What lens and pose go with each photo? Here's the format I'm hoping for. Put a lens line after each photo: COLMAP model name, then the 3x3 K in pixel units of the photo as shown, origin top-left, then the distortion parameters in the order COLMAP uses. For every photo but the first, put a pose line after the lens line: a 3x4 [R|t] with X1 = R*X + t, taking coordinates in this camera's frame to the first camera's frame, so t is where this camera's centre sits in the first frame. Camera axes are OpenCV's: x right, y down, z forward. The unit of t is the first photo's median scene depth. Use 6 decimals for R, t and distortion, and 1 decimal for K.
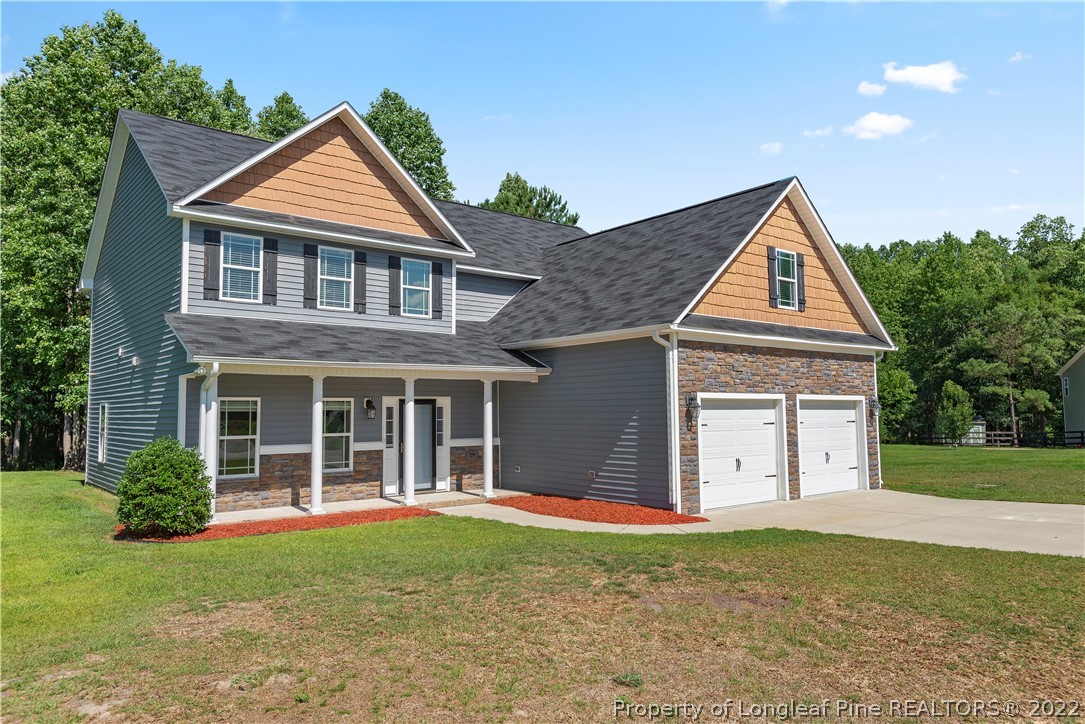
lens RADIAL K [[754.3, 0, 540.1], [0, 754.3, 359.6], [0, 0, 1]] dist [0.003411, -0.002970]
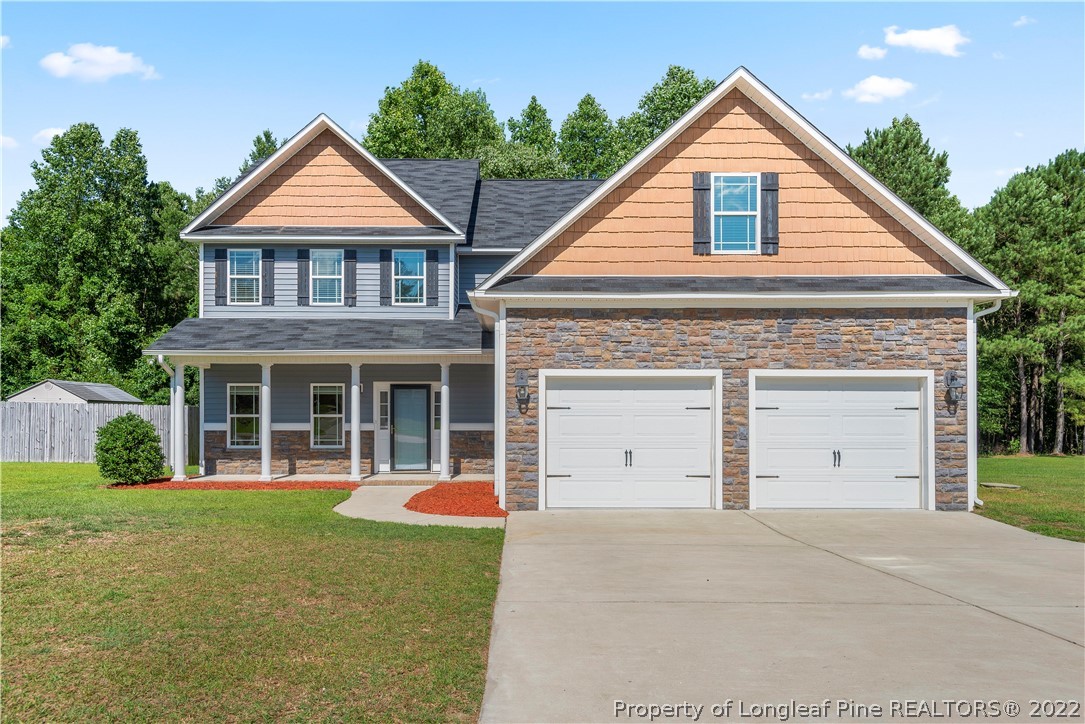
lens RADIAL K [[754.3, 0, 519.4], [0, 754.3, 412.9], [0, 0, 1]] dist [0.003411, -0.002970]
pose [[0.774909, 0.008918, -0.632009, 0.643656], [0.038258, 0.997405, 0.060982, 0.035437], [0.630913, -0.071435, 0.772558, 0.292617]]
